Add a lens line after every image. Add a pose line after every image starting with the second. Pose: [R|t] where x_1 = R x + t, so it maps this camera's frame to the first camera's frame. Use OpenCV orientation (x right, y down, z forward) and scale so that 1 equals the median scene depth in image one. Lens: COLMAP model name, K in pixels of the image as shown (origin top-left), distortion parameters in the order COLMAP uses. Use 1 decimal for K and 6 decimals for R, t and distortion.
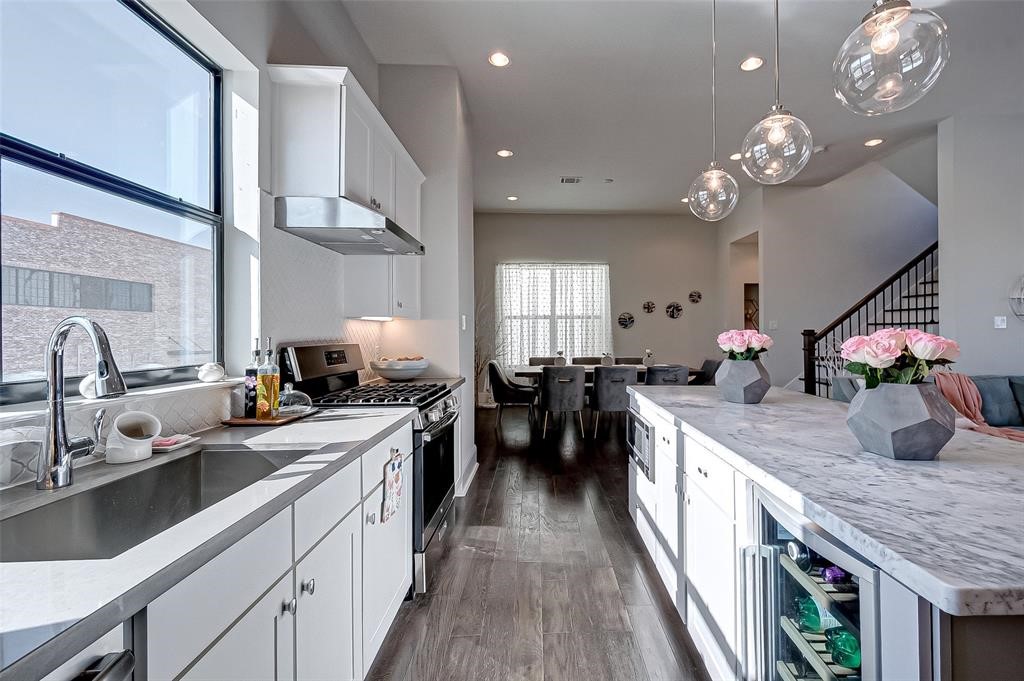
lens RADIAL K [[443.8, 0, 512.7], [0, 443.8, 336.3], [0, 0, 1]] dist [-0.002523, -0.000038]
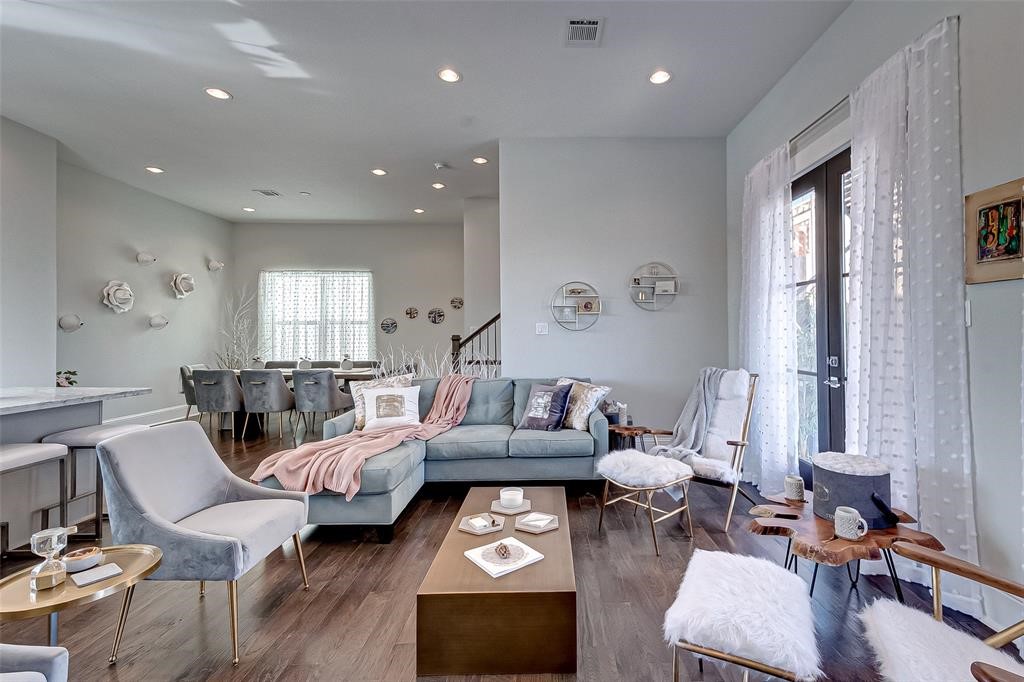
lens RADIAL K [[443.8, 0, 509.8], [0, 443.8, 336.1], [0, 0, 1]] dist [-0.002523, -0.000038]
pose [[0.999979, -0.000176, 0.006452, 0.692454], [0.000232, 0.999962, -0.008745, -0.003157], [-0.006451, 0.008747, 0.999941, -0.052323]]
